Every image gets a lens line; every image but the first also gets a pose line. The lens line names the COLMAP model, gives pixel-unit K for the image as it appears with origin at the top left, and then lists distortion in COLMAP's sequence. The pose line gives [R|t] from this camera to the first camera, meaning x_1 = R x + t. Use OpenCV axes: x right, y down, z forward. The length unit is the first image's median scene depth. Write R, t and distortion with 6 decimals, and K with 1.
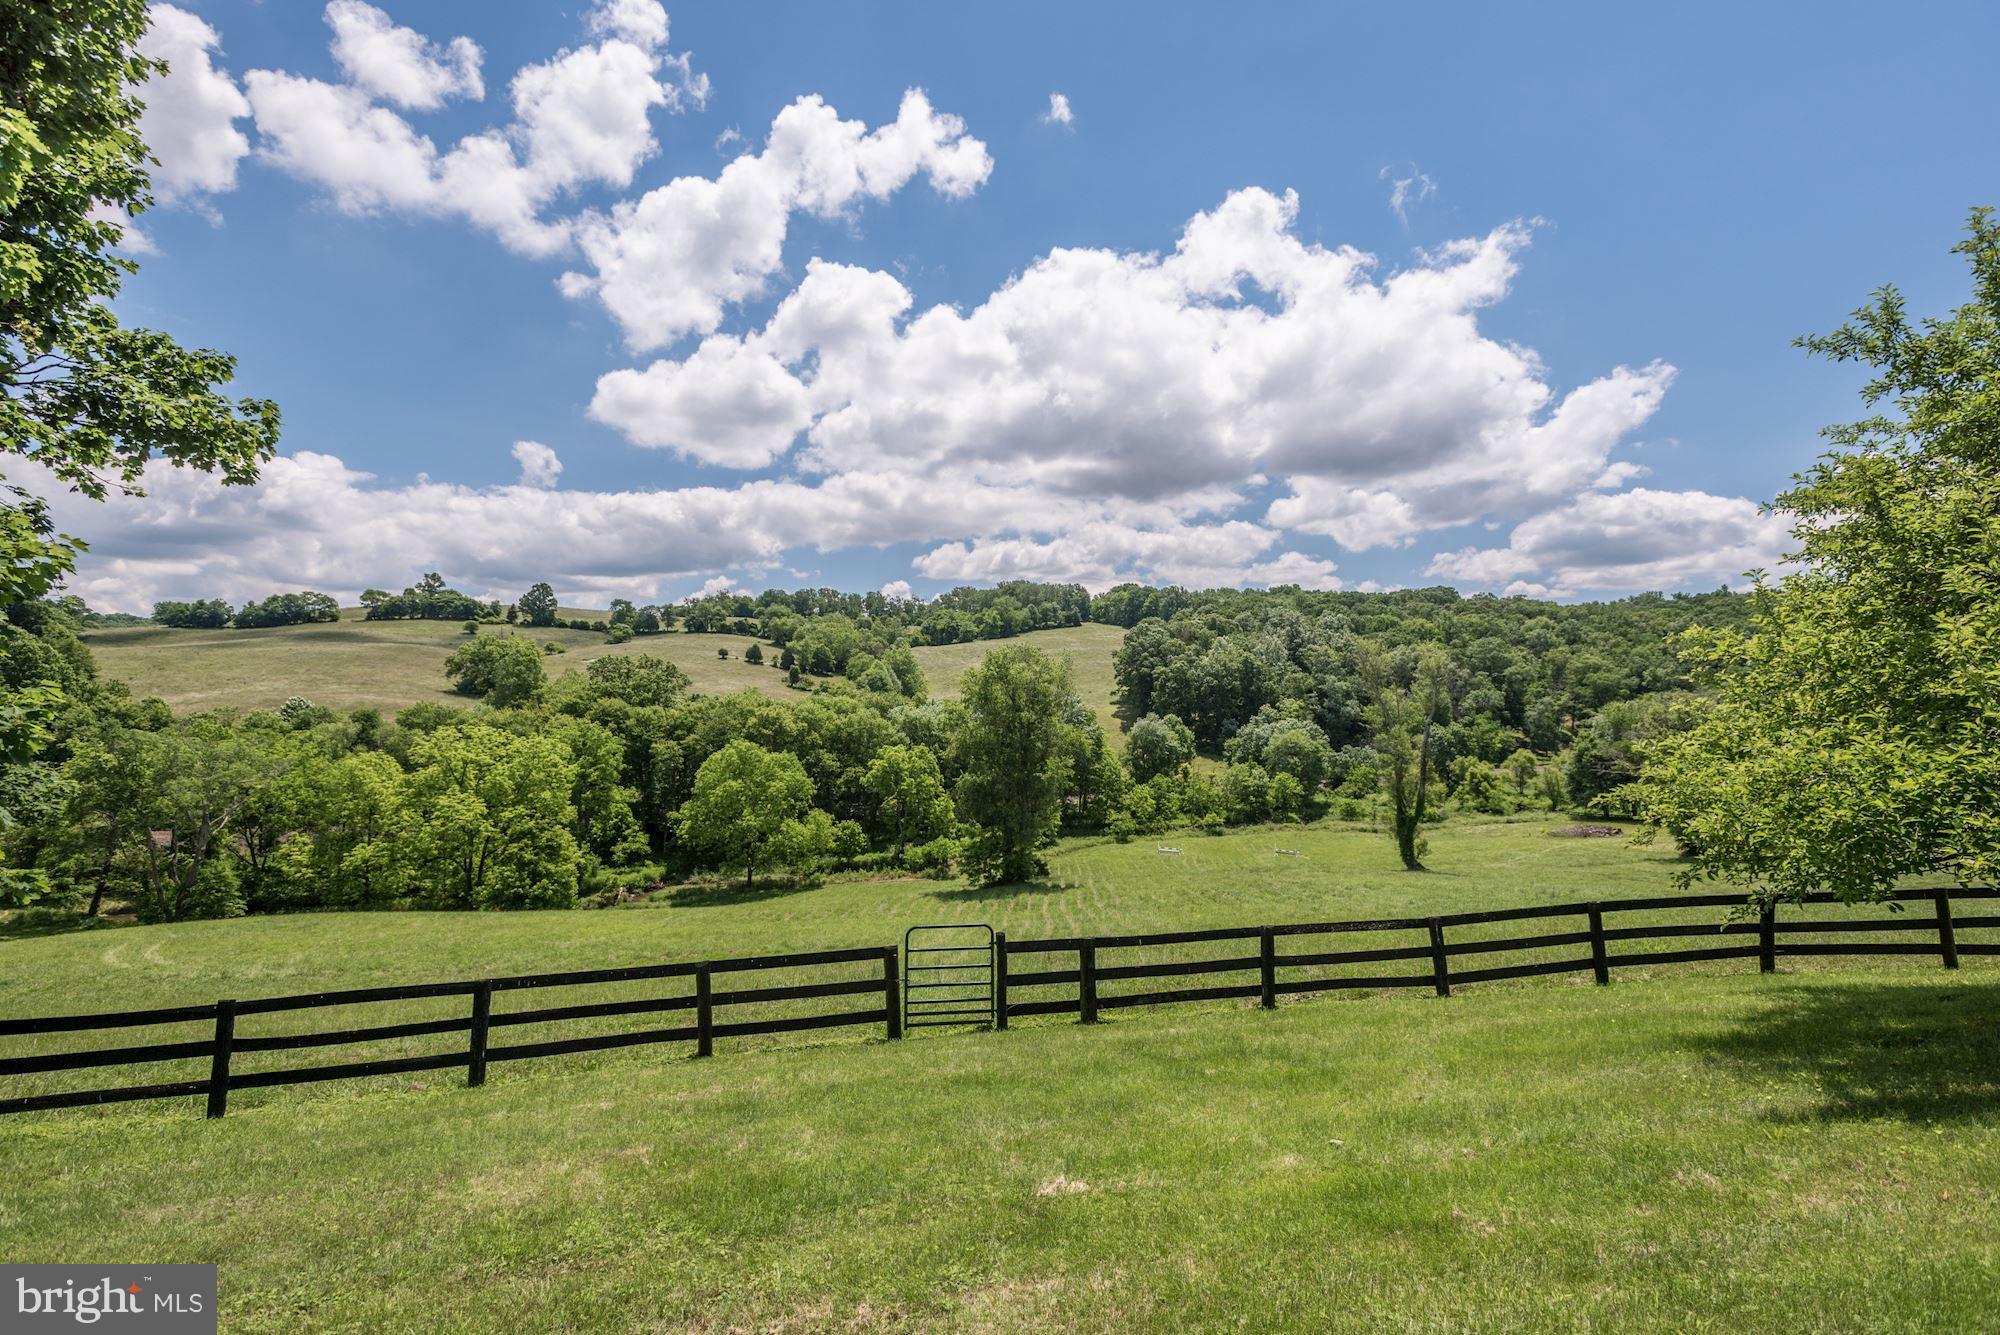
lens RADIAL K [[922.6, 0, 992.8], [0, 922.6, 662.7], [0, 0, 1]] dist [0.024242, -0.003456]
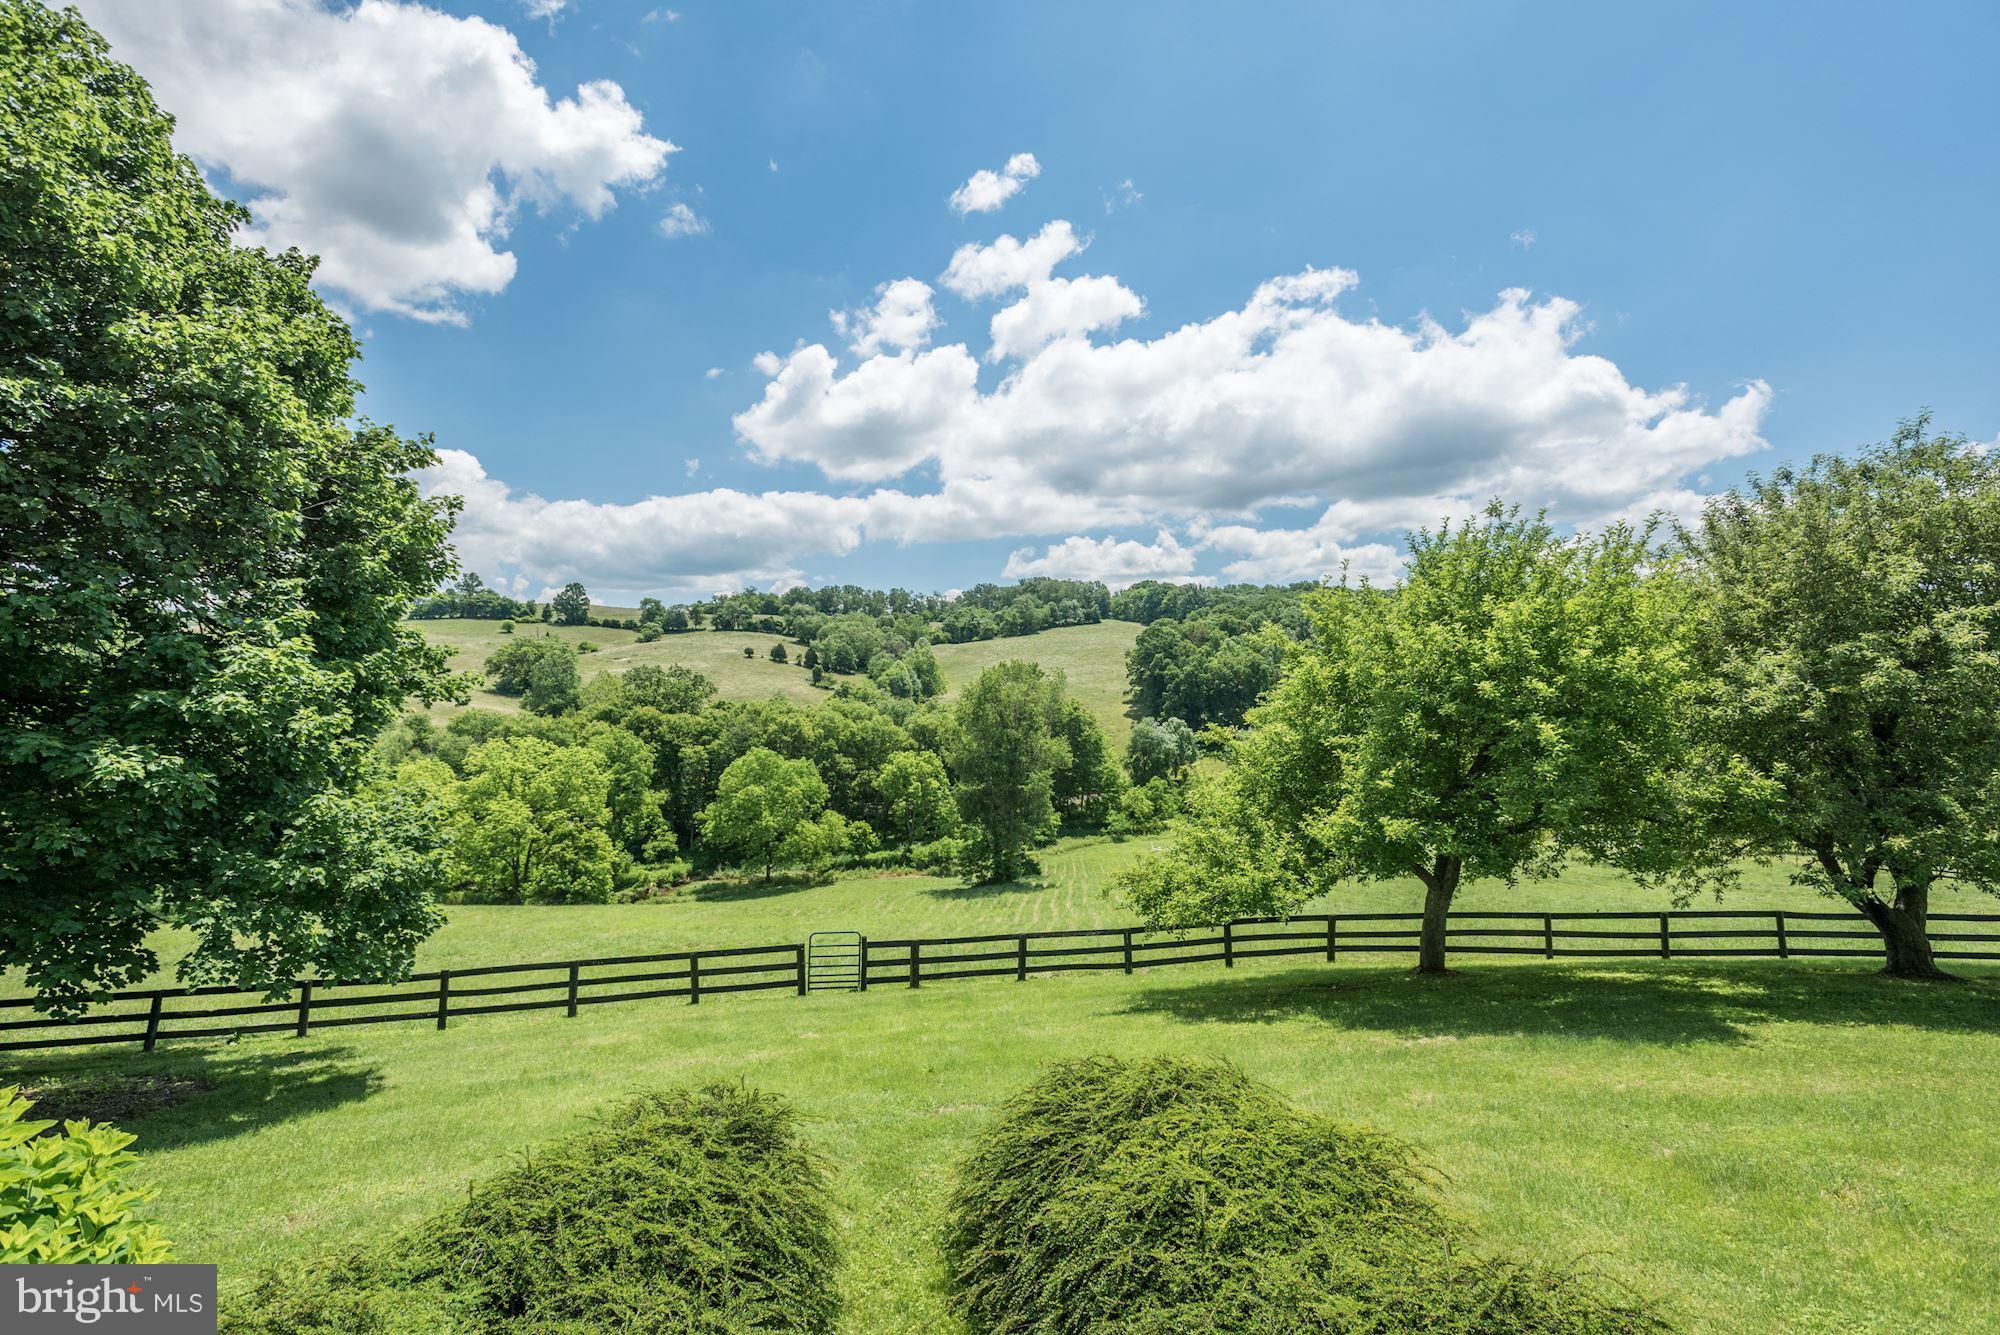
lens RADIAL K [[922.6, 0, 997.2], [0, 922.6, 661.1], [0, 0, 1]] dist [0.024242, -0.003456]
pose [[0.999711, 0.001035, -0.024036, 0.029794], [-0.000870, 0.999976, 0.006873, -0.023918], [0.024043, -0.006850, 0.999687, -0.073240]]
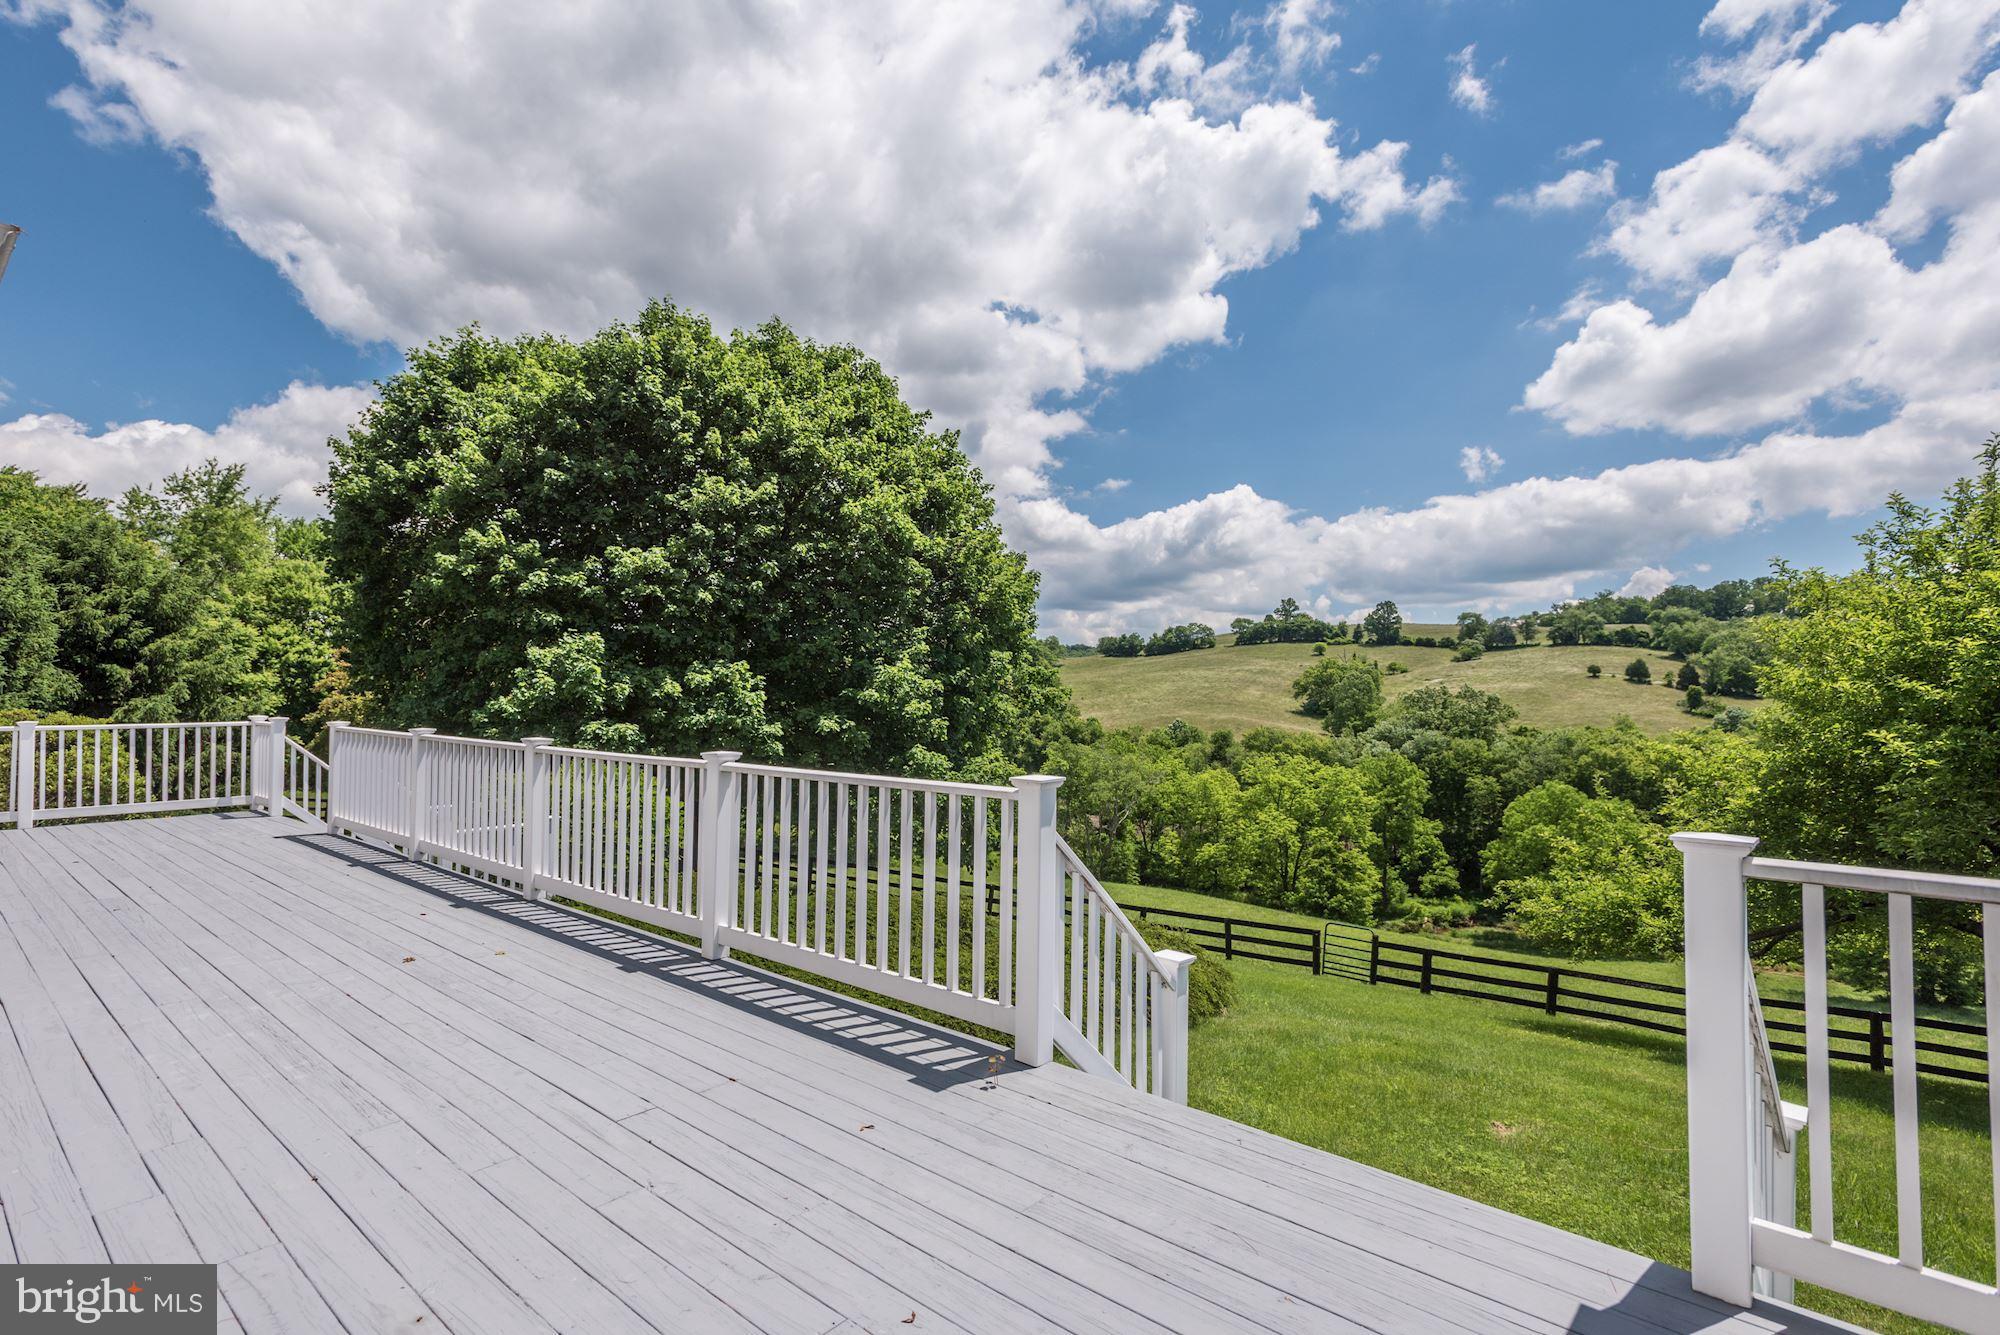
lens RADIAL K [[980.2, 0, 937.1], [0, 980.2, 682.5], [0, 0, 1]] dist [0.002894, -0.001396]
pose [[0.626413, -0.005282, -0.779473, 0.097088], [0.010429, 0.999944, 0.001605, -0.021968], [0.779421, -0.009134, 0.626434, -0.088276]]
